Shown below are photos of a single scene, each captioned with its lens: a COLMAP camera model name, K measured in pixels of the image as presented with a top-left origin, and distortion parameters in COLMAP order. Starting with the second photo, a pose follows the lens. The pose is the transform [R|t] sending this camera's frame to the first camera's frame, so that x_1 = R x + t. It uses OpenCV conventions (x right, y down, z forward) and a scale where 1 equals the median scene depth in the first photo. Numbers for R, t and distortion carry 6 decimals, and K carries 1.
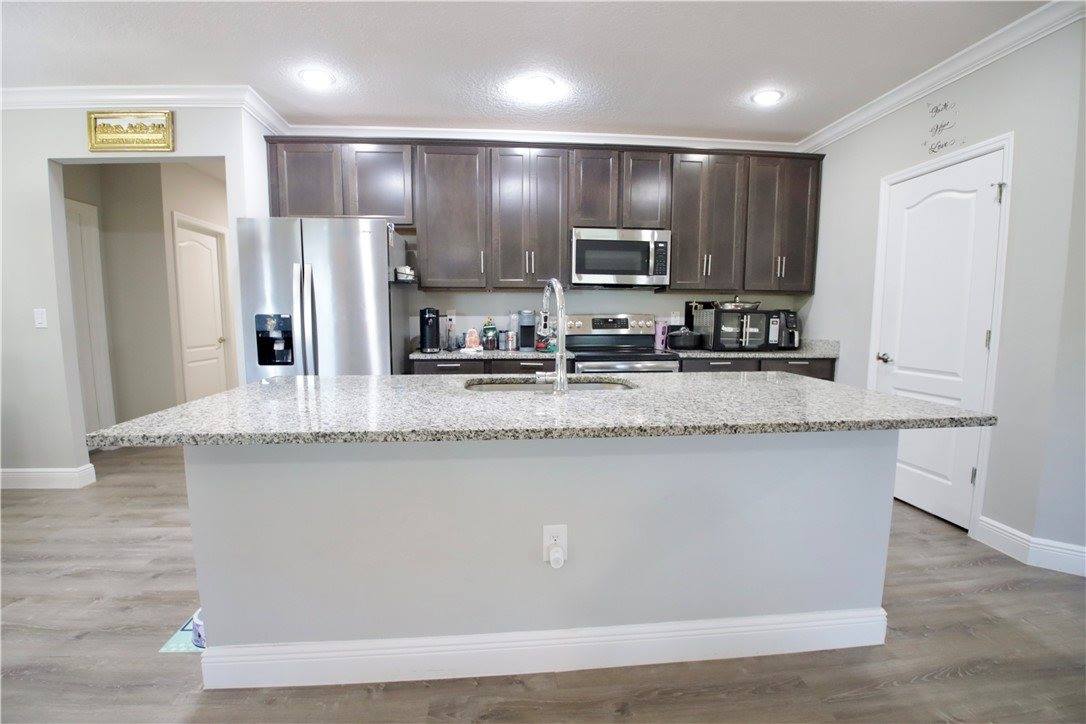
lens RADIAL K [[503.2, 0, 541.5], [0, 503.2, 369.2], [0, 0, 1]] dist [-0.024504, -0.000842]
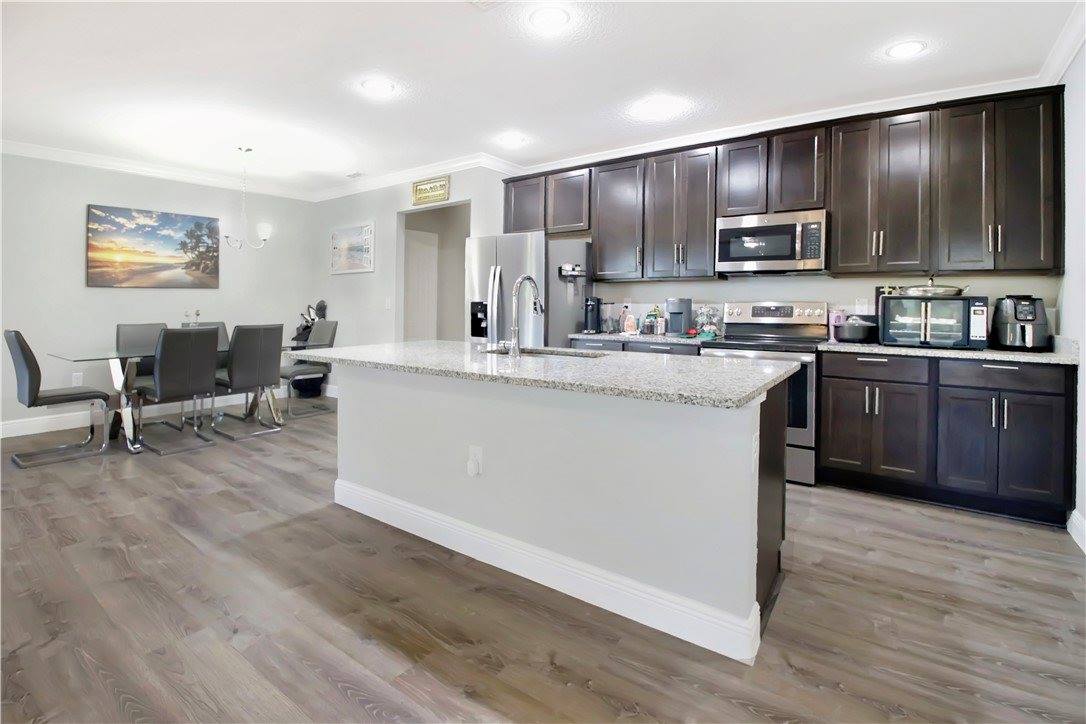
lens RADIAL K [[512.4, 0, 543.6], [0, 512.4, 307.7], [0, 0, 1]] dist [-0.025132, -0.000265]
pose [[0.754773, 0.004873, -0.655968, 0.482286], [-0.074897, 0.994073, -0.078793, 0.009418], [0.651697, 0.108601, 0.750664, 0.001170]]
